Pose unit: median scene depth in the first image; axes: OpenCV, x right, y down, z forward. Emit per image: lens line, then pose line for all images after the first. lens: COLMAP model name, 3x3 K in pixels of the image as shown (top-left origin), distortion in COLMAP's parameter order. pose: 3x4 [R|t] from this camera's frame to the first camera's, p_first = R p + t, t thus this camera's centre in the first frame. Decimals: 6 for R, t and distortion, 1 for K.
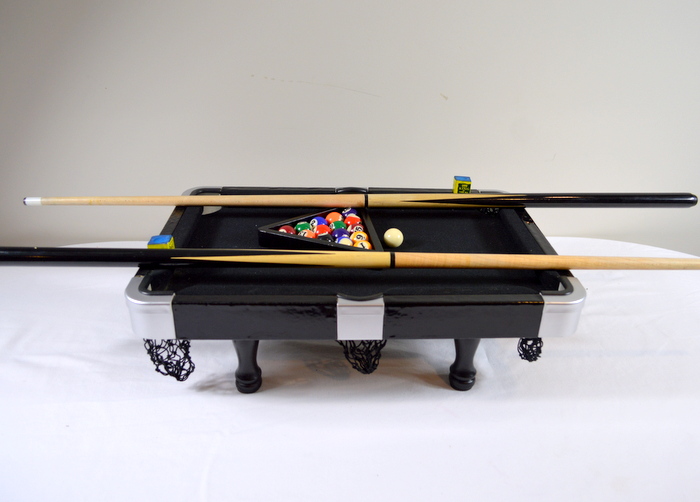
lens RADIAL K [[577.3, 0, 356.8], [0, 577.3, 247.3], [0, 0, 1]] dist [-0.003892, -0.005044]
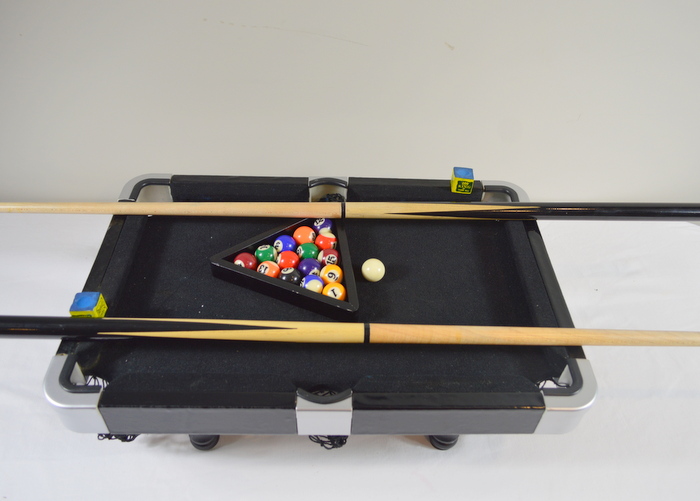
lens RADIAL K [[577.3, 0, 344.6], [0, 577.3, 252.2], [0, 0, 1]] dist [-0.003892, -0.005044]
pose [[0.999616, 0.023890, -0.014010, 0.035478], [-0.018834, 0.957273, 0.288573, -0.299752], [0.020306, -0.288199, 0.957355, 0.223352]]
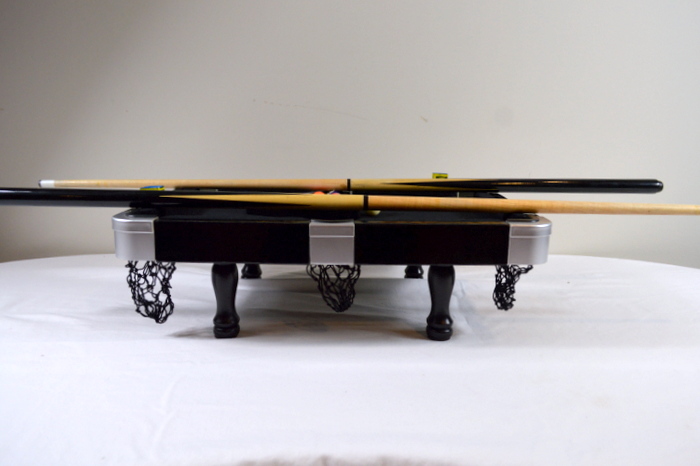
lens RADIAL K [[544.7, 0, 349.6], [0, 544.7, 235.5], [0, 0, 1]] dist [-0.013210, 0.011759]
pose [[0.999219, -0.004073, -0.039294, 0.065387], [-0.005888, 0.968207, -0.250082, 0.305830], [0.039063, 0.250119, 0.967427, 0.044114]]
